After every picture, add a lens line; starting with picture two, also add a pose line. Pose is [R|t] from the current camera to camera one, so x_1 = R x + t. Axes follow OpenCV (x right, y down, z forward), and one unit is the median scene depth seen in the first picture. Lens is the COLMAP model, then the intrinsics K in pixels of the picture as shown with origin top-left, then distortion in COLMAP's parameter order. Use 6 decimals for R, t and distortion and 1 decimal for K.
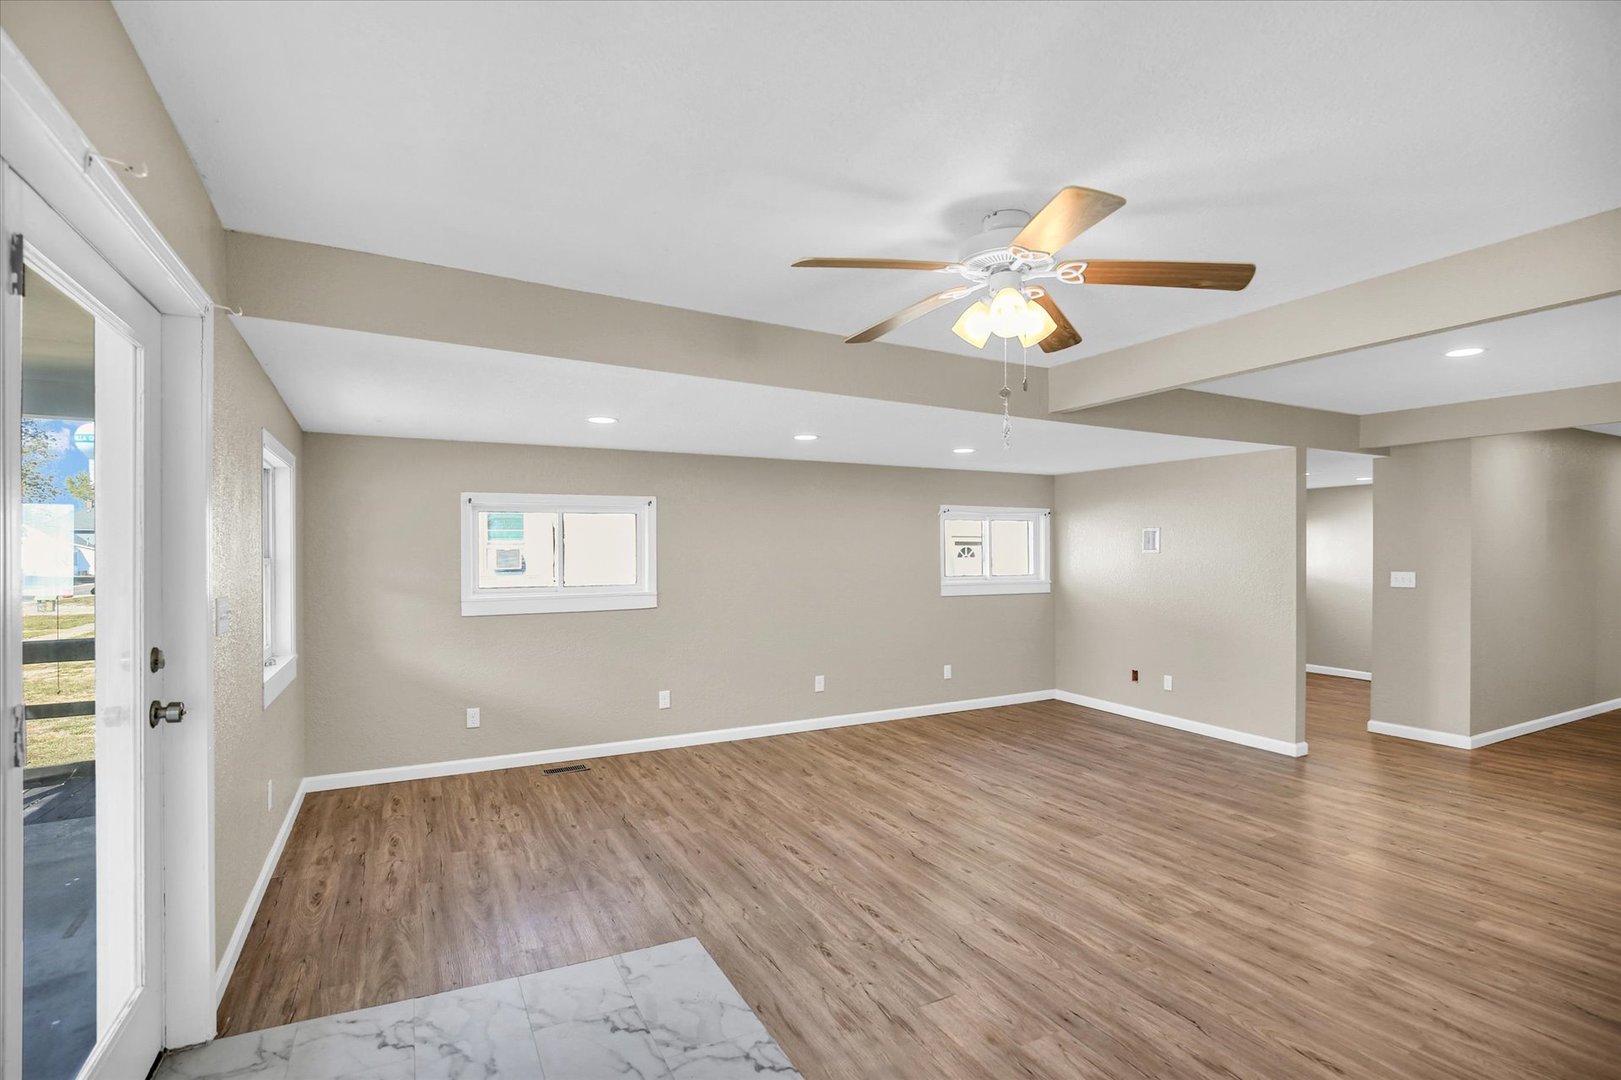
lens RADIAL K [[766.3, 0, 819.0], [0, 766.3, 551.8], [0, 0, 1]] dist [-0.021260, 0.002197]
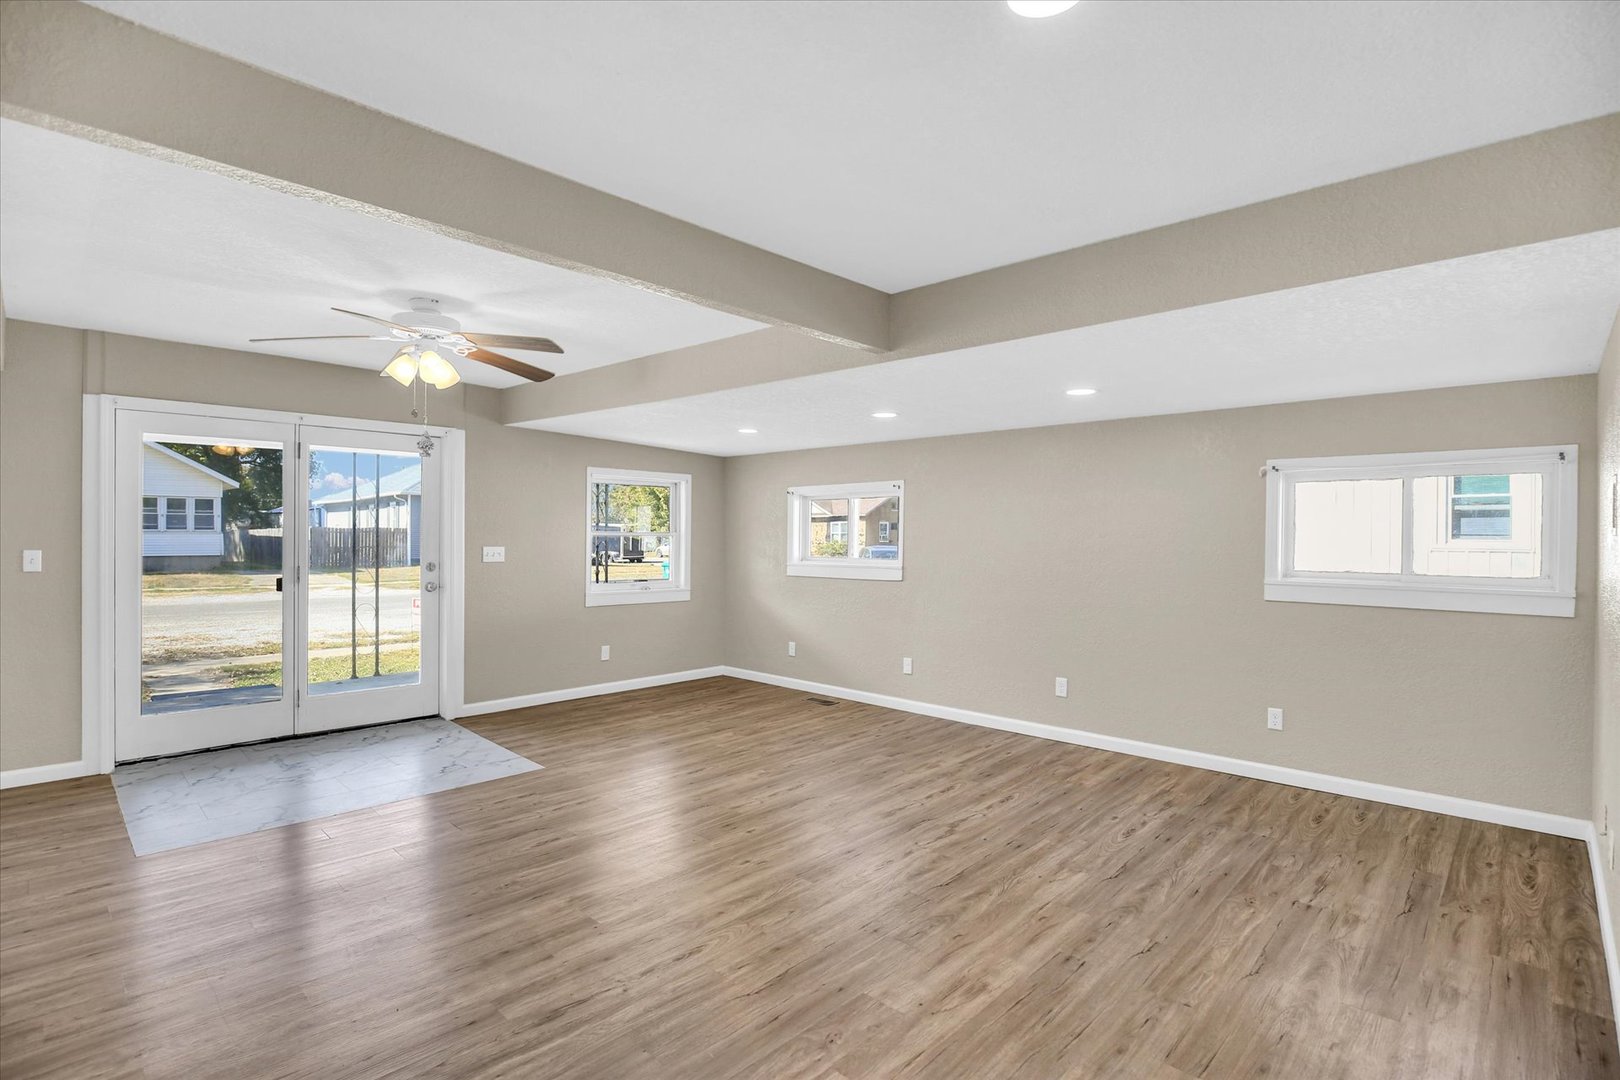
lens RADIAL K [[765.9, 0, 811.2], [0, 765.9, 529.3], [0, 0, 1]] dist [-0.021260, 0.002197]
pose [[0.323584, -0.002915, -0.946195, 0.880206], [-0.009218, 0.999938, -0.006233, 0.007444], [0.946155, 0.010739, 0.323537, 0.579152]]
